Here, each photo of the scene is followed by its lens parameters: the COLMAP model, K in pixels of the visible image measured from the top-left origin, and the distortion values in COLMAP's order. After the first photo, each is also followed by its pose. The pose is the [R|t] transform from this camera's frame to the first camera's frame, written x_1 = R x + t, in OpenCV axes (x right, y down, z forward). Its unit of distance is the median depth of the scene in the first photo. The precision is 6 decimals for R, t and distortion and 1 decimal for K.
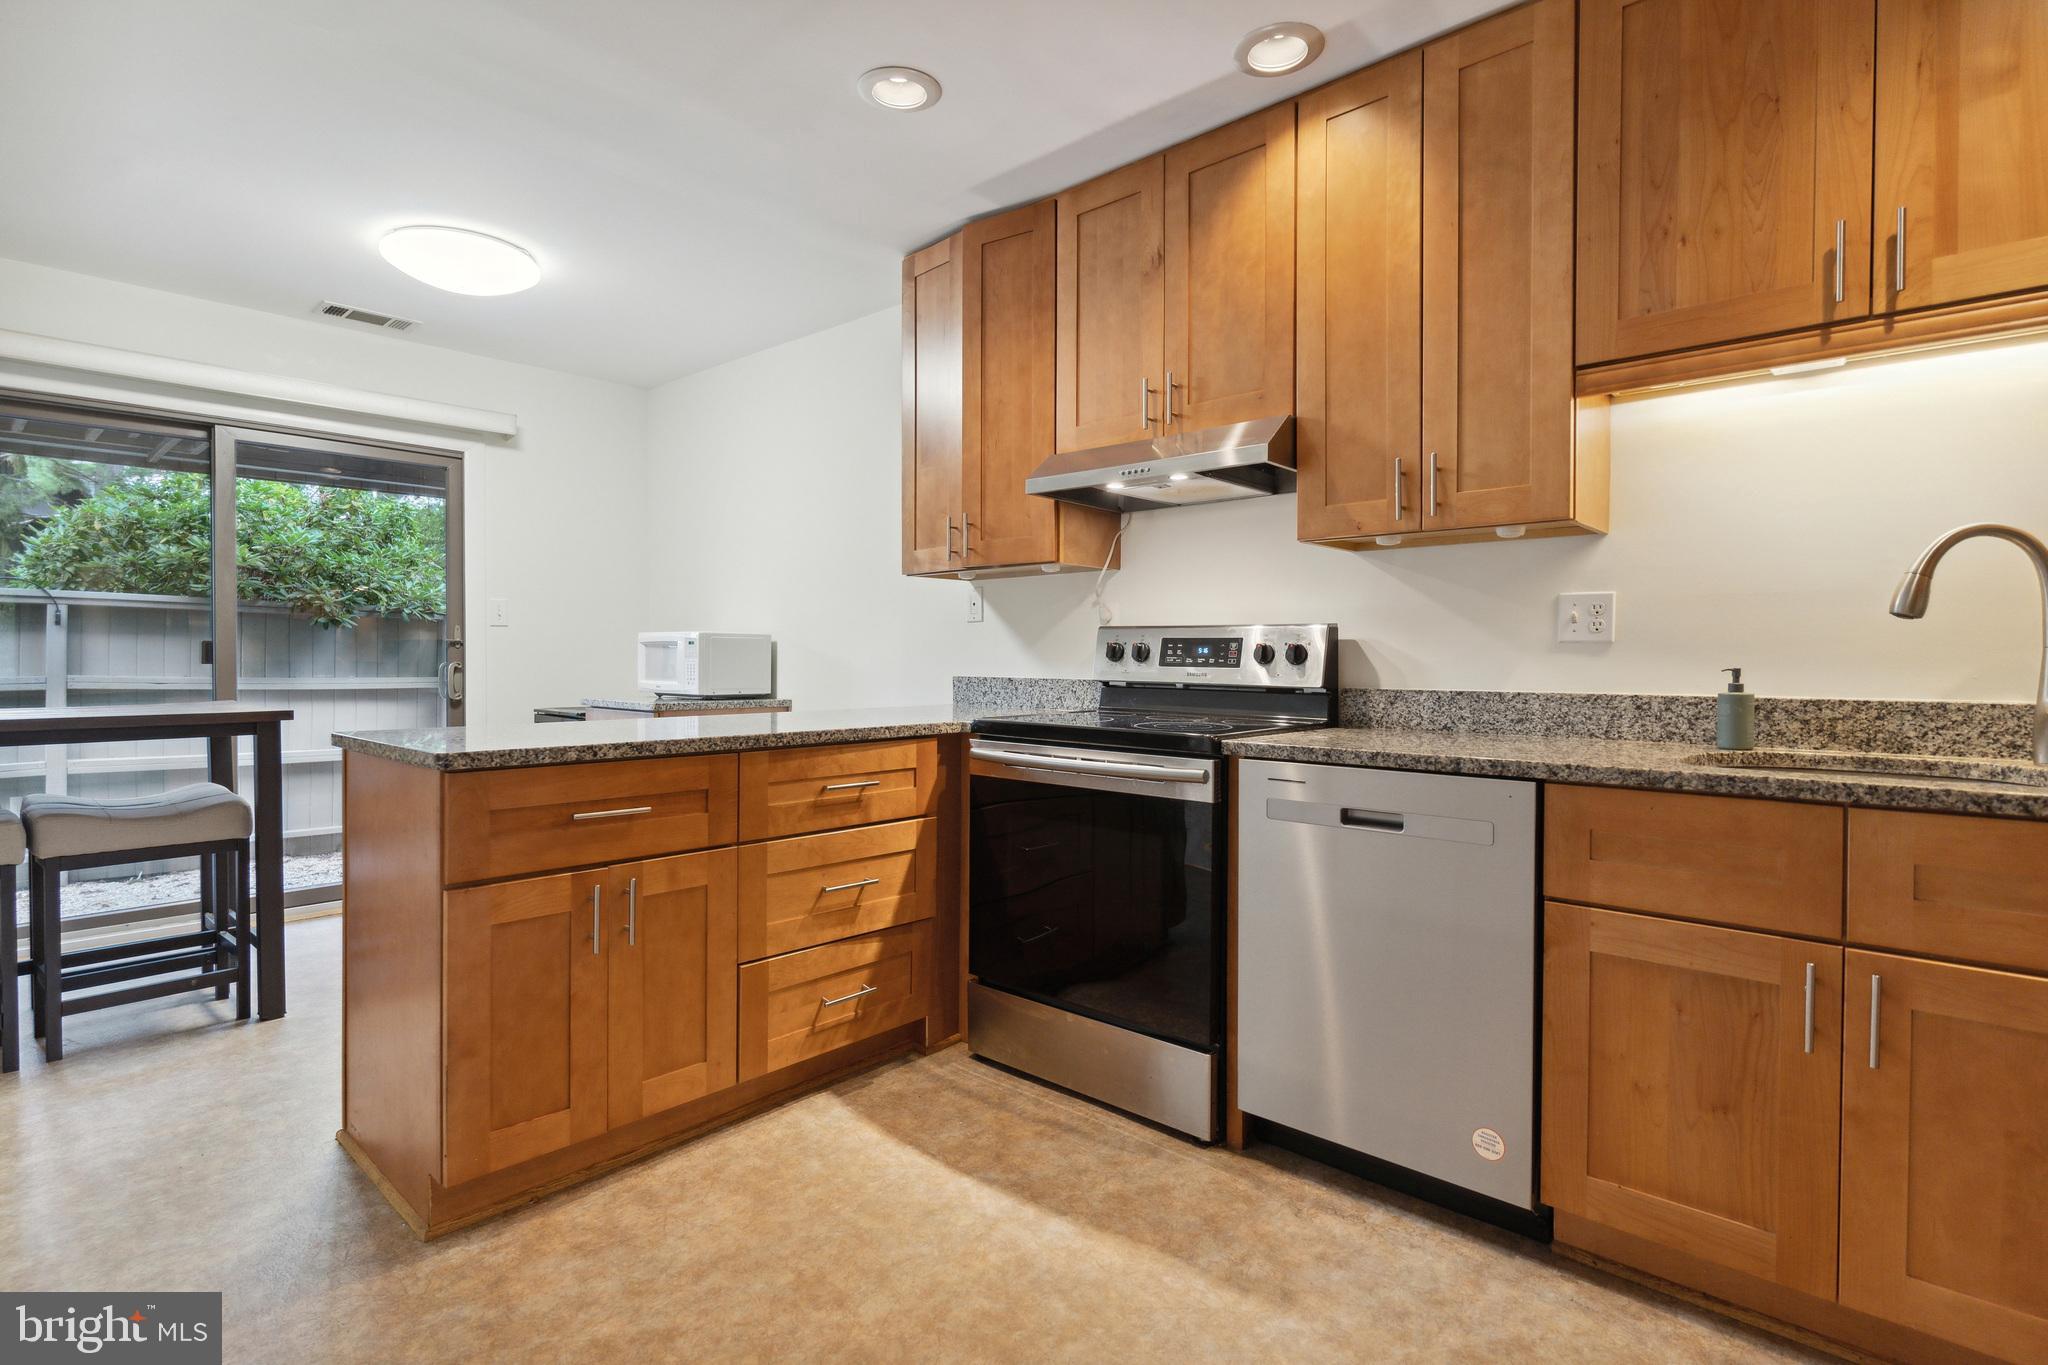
lens RADIAL K [[1013.4, 0, 1019.8], [0, 1013.4, 655.0], [0, 0, 1]] dist [-0.000981, -0.000303]
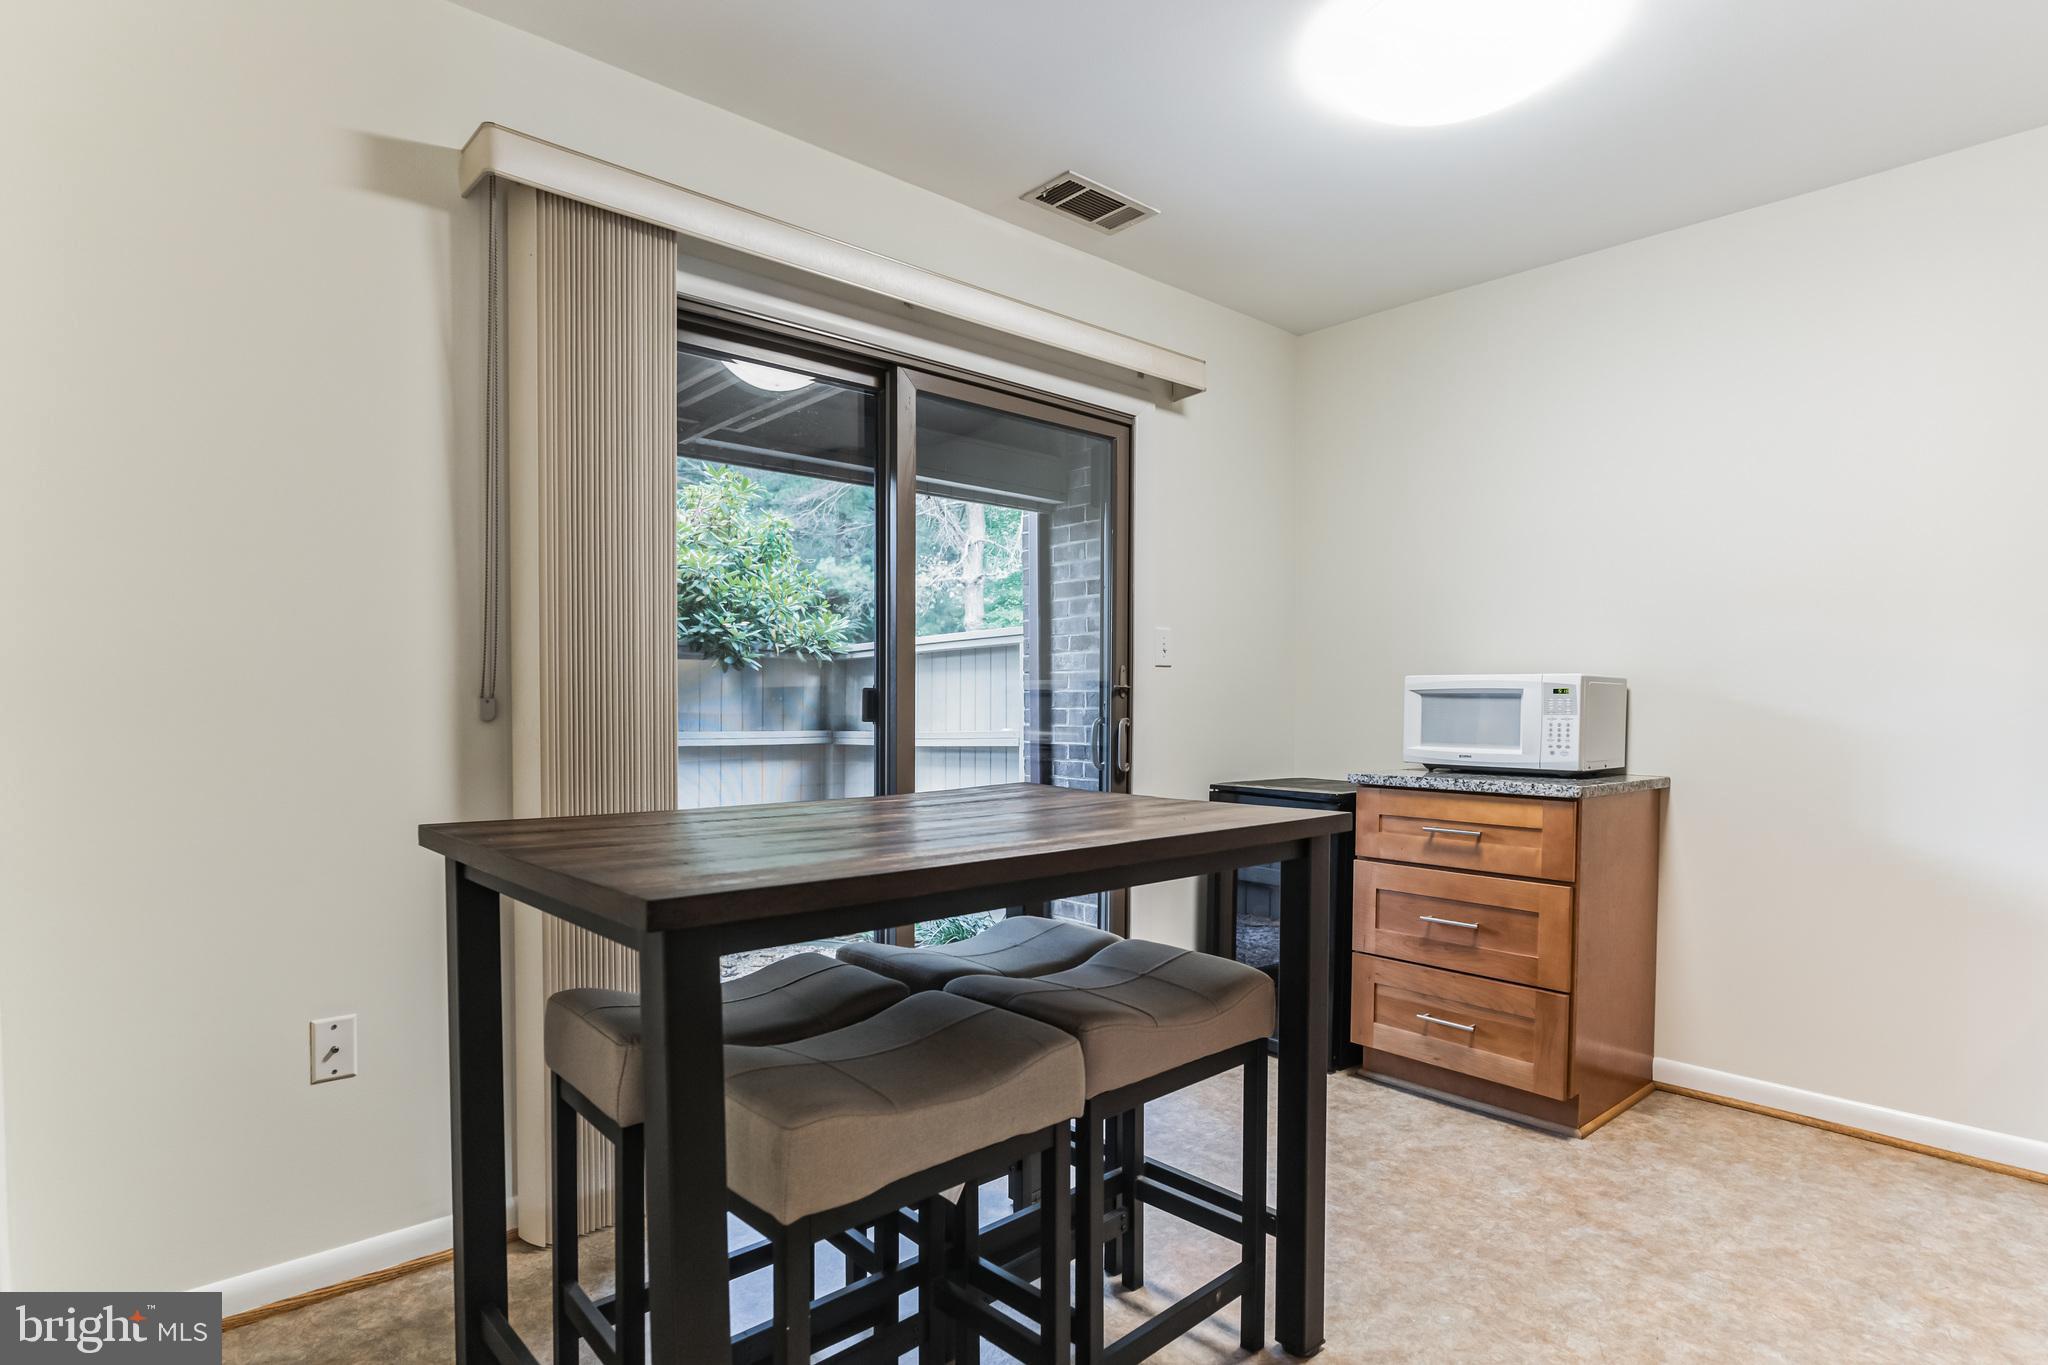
lens RADIAL K [[1087.0, 0, 1024.0], [0, 1087.0, 682.5], [0, 0, 1]] dist [-0.000971, -0.000157]
pose [[0.996130, -0.000689, -0.087890, -0.739526], [-0.000698, 0.999876, -0.015746, -0.007832], [0.087890, 0.015746, 0.996006, 0.338264]]
